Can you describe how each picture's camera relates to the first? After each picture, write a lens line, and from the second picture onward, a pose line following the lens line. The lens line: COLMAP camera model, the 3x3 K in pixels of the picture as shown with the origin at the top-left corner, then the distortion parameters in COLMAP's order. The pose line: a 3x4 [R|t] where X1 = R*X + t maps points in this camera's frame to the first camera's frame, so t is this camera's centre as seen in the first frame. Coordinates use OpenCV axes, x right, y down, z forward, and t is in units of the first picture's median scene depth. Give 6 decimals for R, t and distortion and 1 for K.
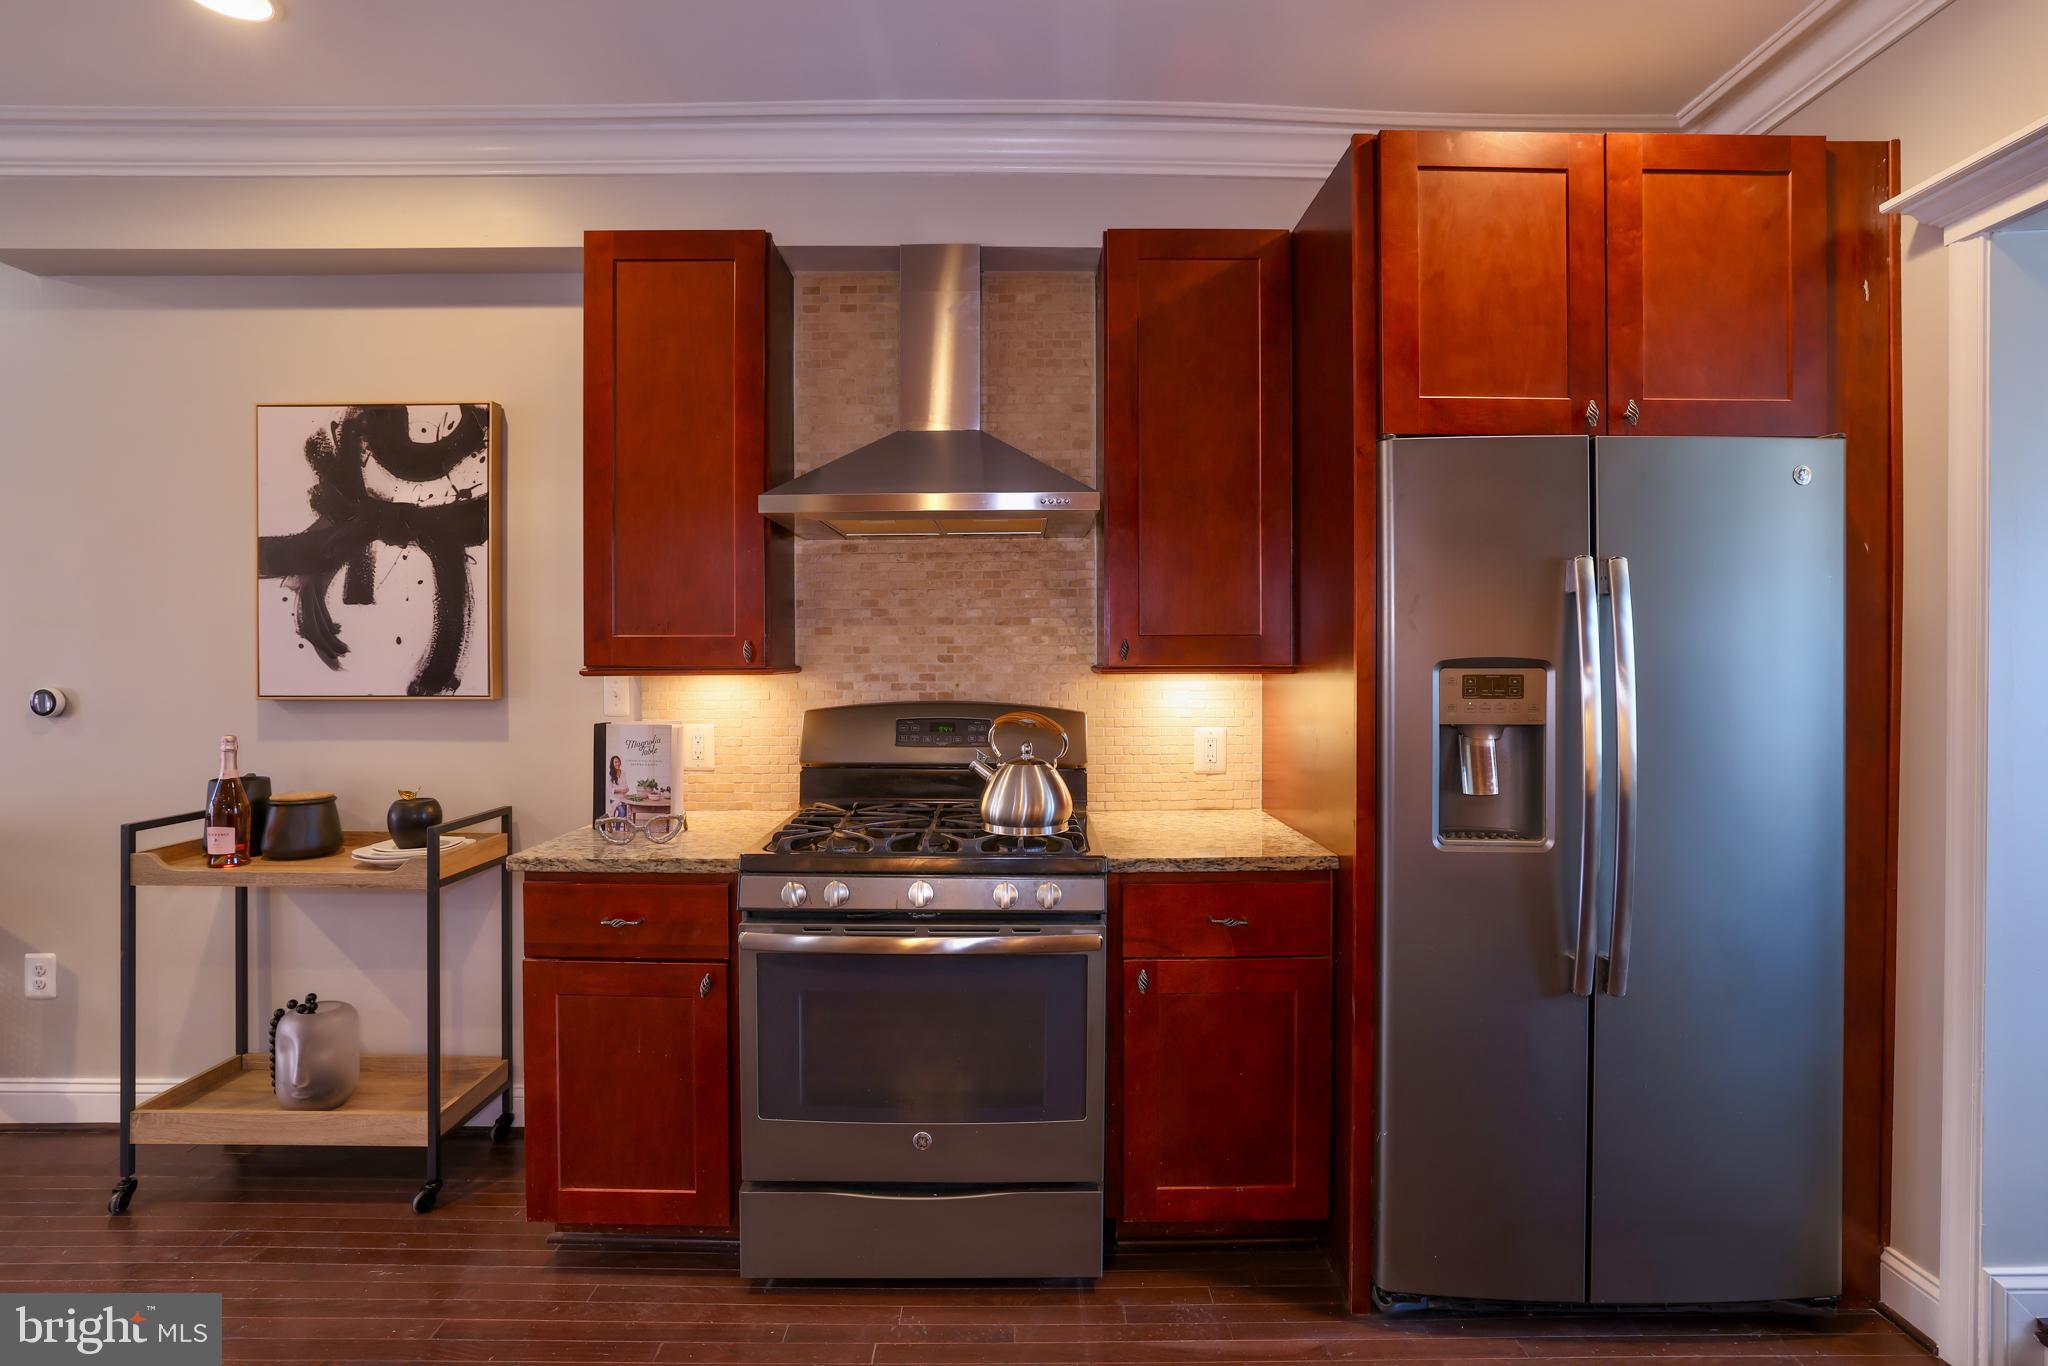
lens RADIAL K [[989.1, 0, 1046.4], [0, 989.1, 664.5], [0, 0, 1]] dist [-0.043082, 0.014773]
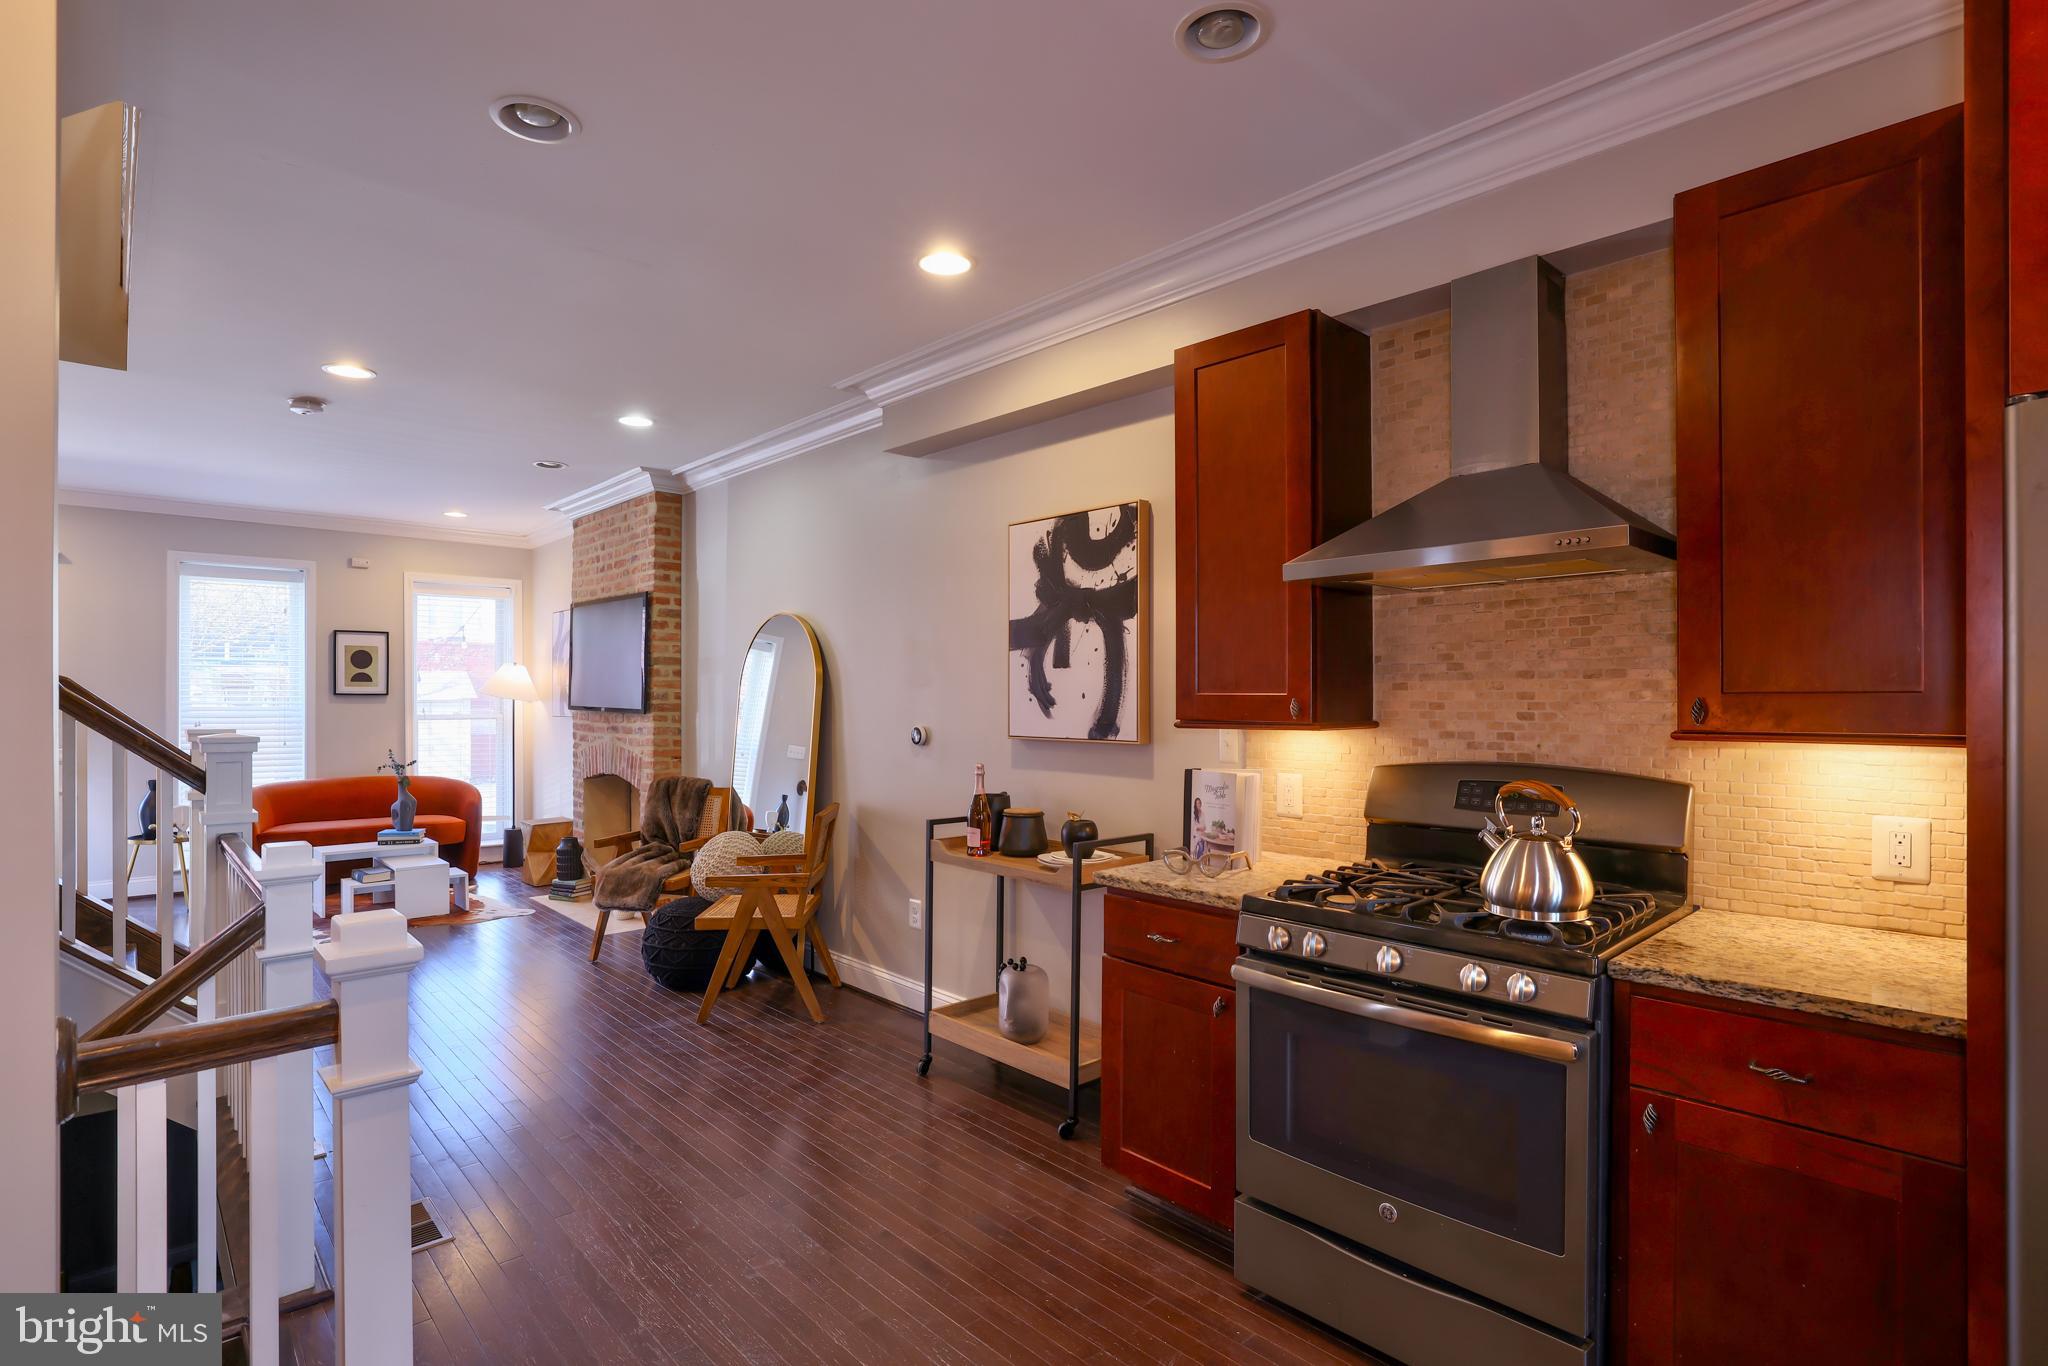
lens RADIAL K [[1025.1, 0, 1025.6], [0, 1025.1, 702.4], [0, 0, 1]] dist [-0.041650, 0.006830]
pose [[0.666725, 0.005726, -0.745282, 0.291549], [-0.007086, 0.999974, 0.001343, -0.017153], [0.745270, 0.004386, 0.666748, 0.042003]]
